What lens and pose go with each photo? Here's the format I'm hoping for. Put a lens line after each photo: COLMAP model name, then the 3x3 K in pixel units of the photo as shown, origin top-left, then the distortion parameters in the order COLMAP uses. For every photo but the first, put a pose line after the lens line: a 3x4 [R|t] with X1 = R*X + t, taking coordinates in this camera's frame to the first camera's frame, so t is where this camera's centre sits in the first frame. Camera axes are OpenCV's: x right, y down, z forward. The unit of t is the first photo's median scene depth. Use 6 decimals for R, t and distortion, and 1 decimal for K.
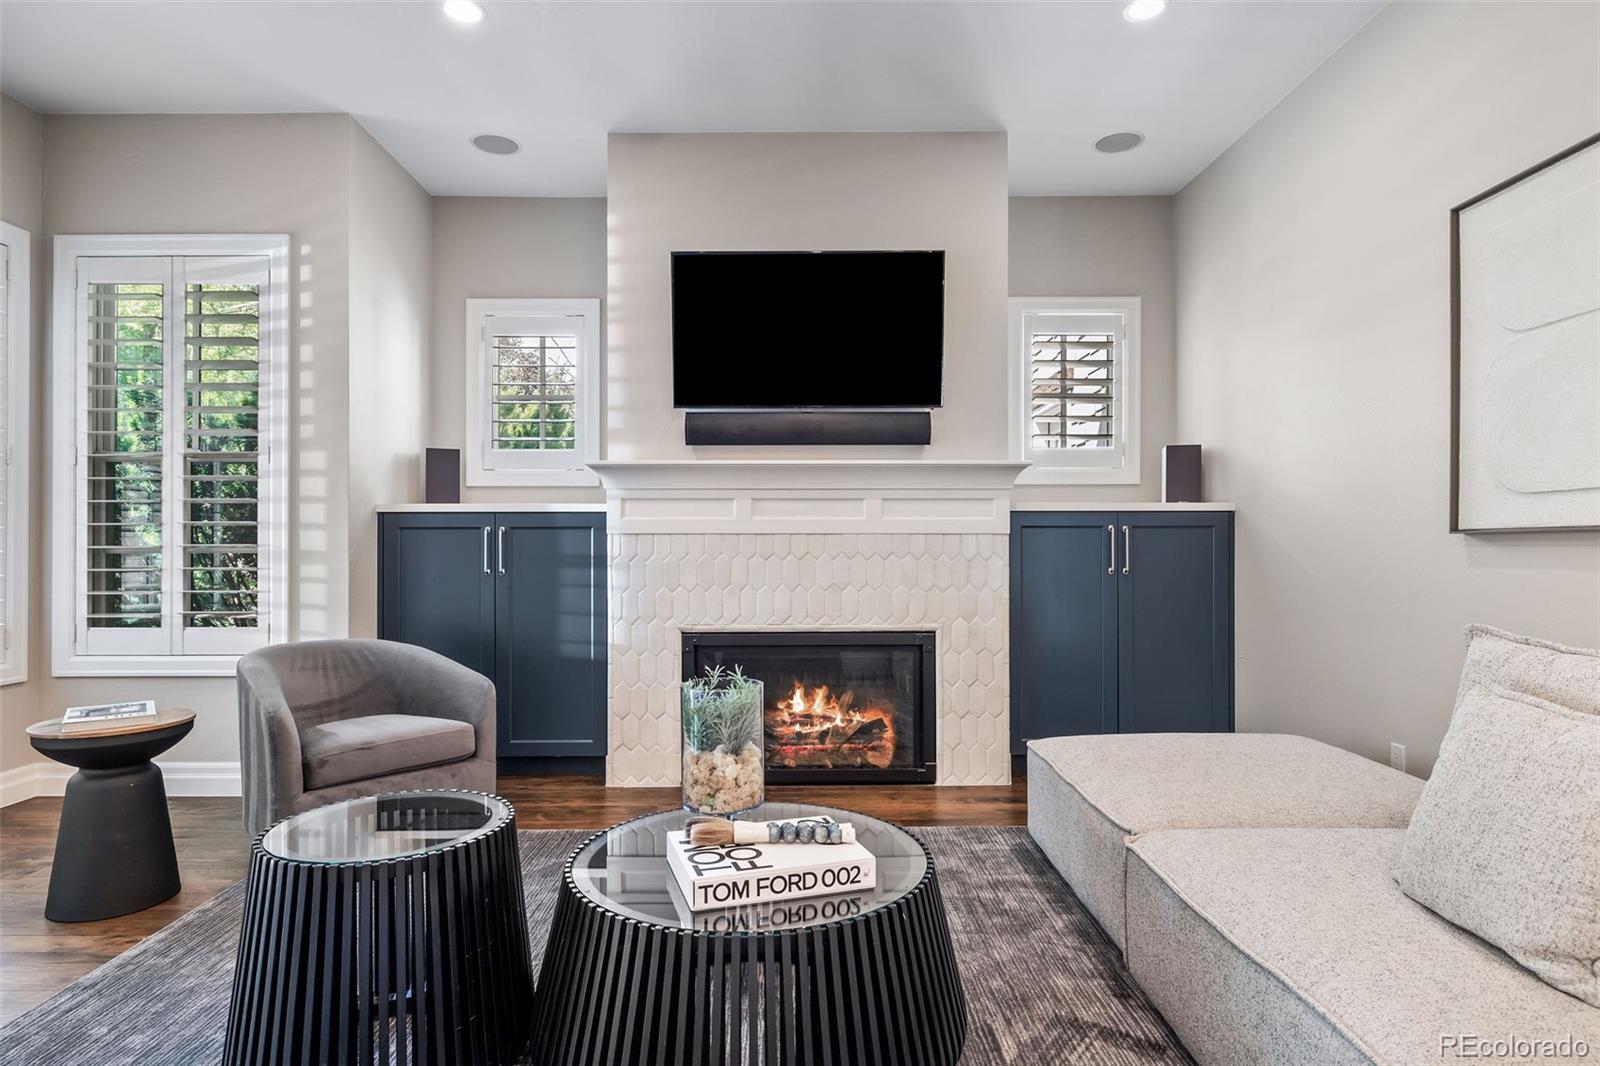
lens RADIAL K [[881.6, 0, 800.0], [0, 881.6, 533.0], [0, 0, 1]] dist [0.000826, 0.000673]
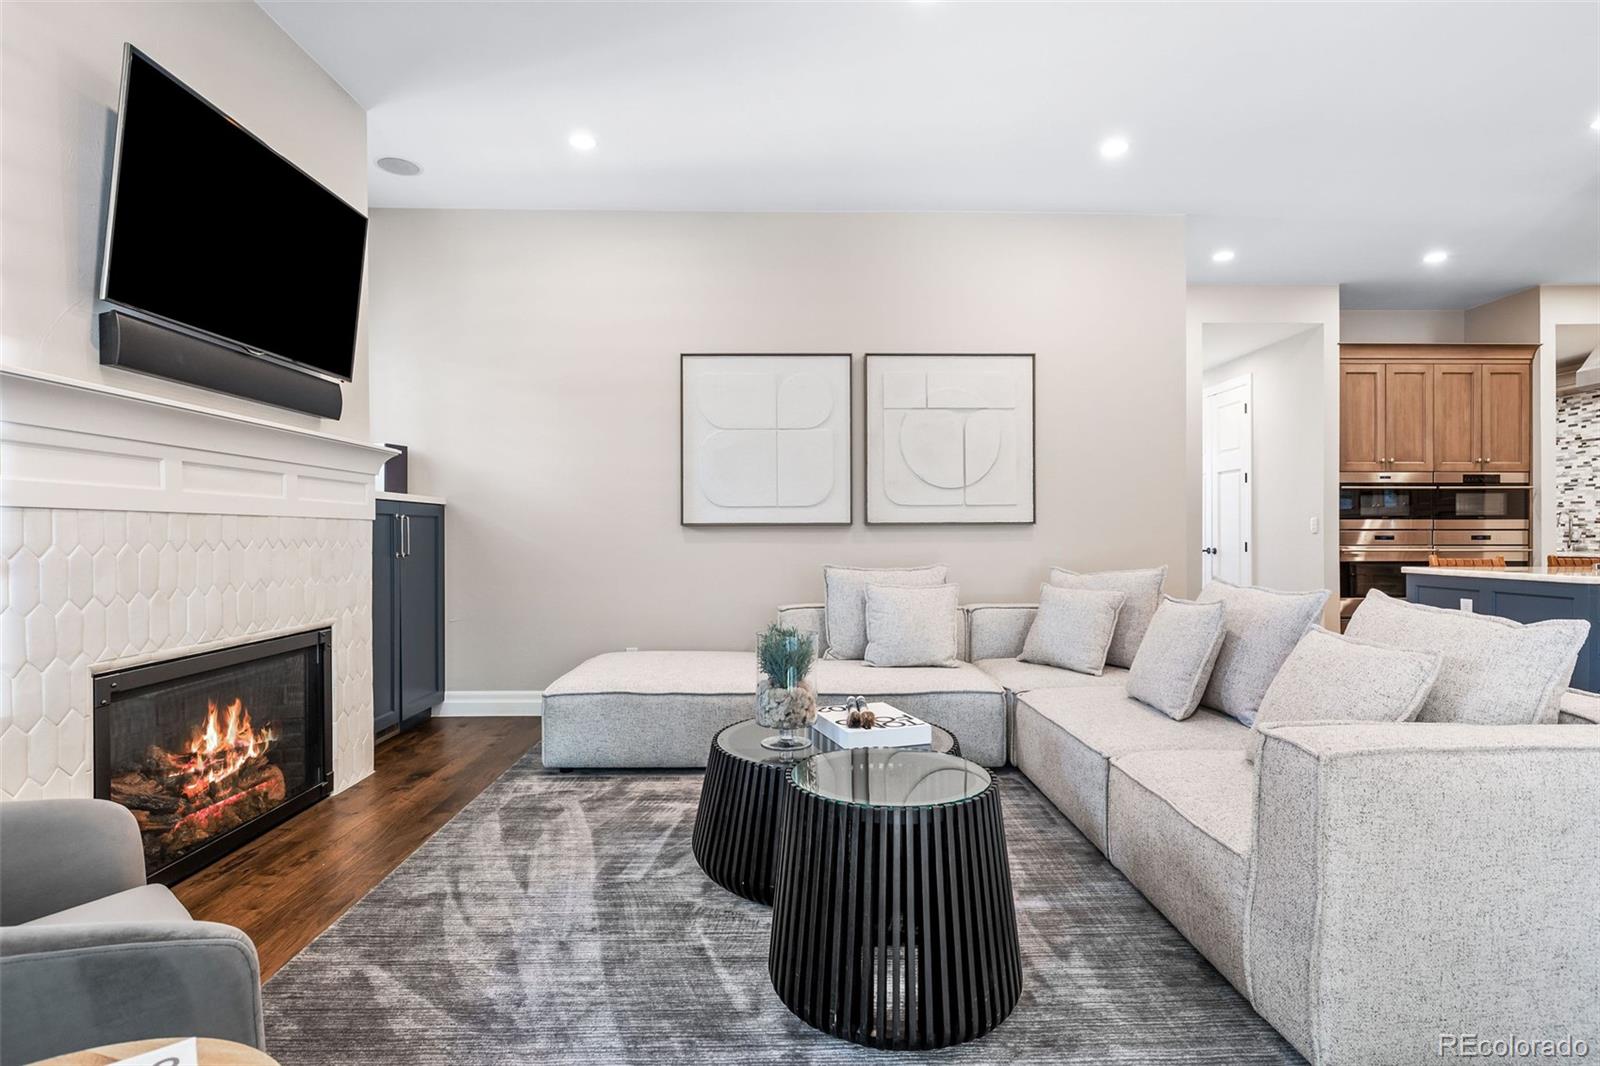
lens RADIAL K [[818.8, 0, 796.1], [0, 818.8, 537.3], [0, 0, 1]] dist [-0.002532, -0.000479]
pose [[-0.010927, -0.003897, 0.999933, -0.706582], [-0.013897, 0.999896, 0.003745, 0.011796], [-0.999844, -0.013855, -0.010981, 0.533662]]
